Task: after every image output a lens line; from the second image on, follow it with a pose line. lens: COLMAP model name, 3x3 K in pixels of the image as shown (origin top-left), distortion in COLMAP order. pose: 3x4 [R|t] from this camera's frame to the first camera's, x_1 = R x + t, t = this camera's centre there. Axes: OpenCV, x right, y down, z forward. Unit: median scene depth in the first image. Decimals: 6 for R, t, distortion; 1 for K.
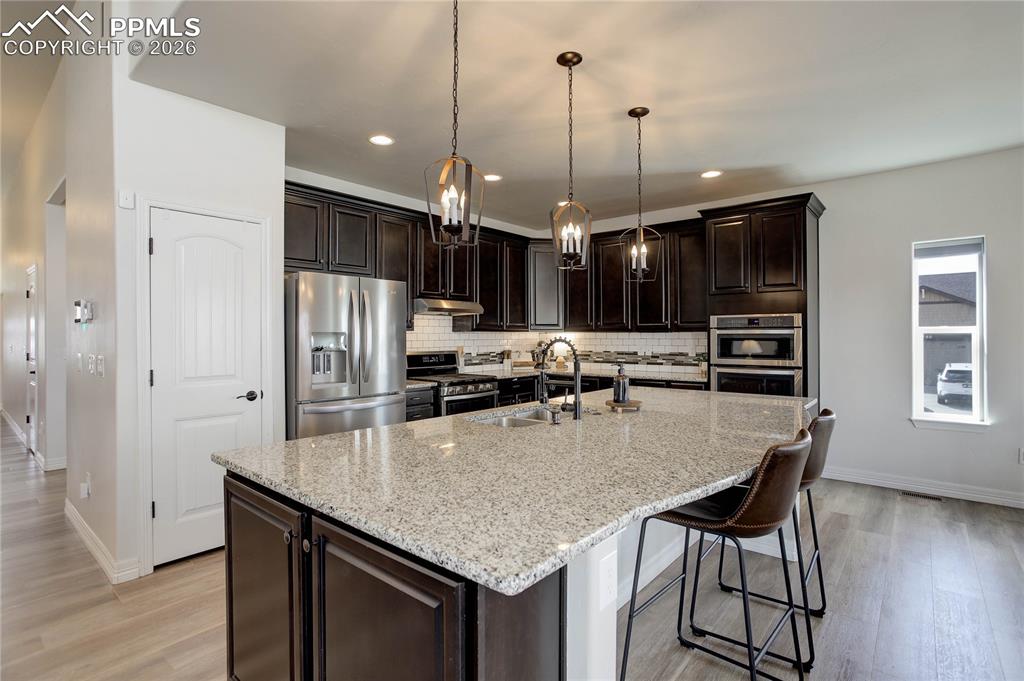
lens RADIAL K [[501.0, 0, 505.2], [0, 501.0, 335.9], [0, 0, 1]] dist [-0.012589, 0.010722]
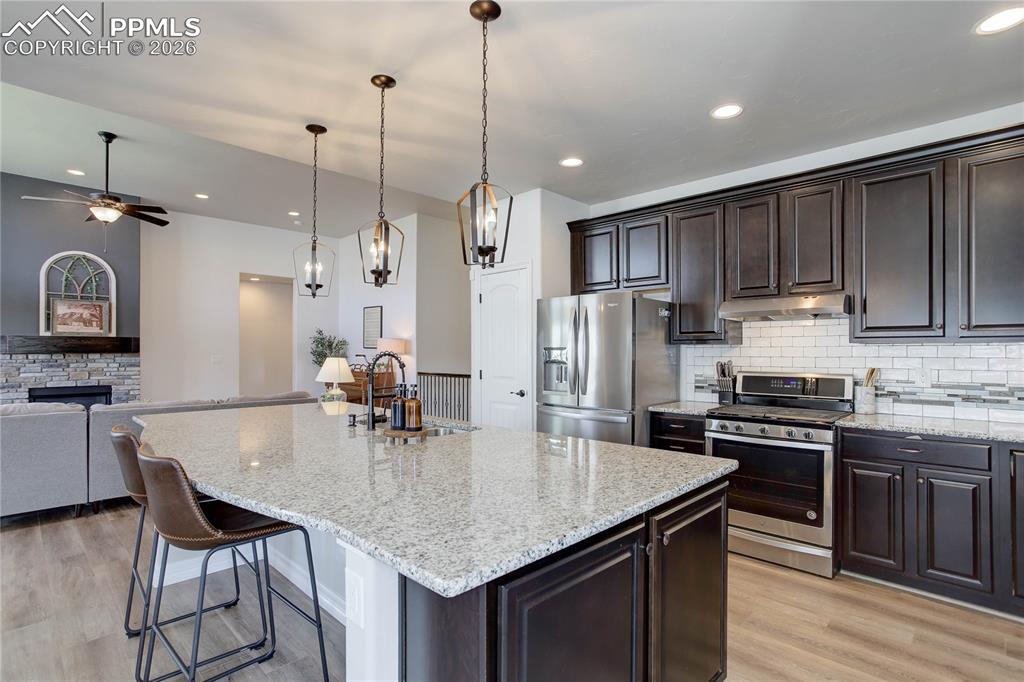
lens RADIAL K [[501.0, 0, 504.5], [0, 501.0, 345.6], [0, 0, 1]] dist [-0.012589, 0.010722]
pose [[-0.055275, -0.009722, -0.998424, 0.782431], [-0.000410, 0.999953, -0.009714, 0.000573], [0.998471, -0.000127, -0.055277, 0.898873]]
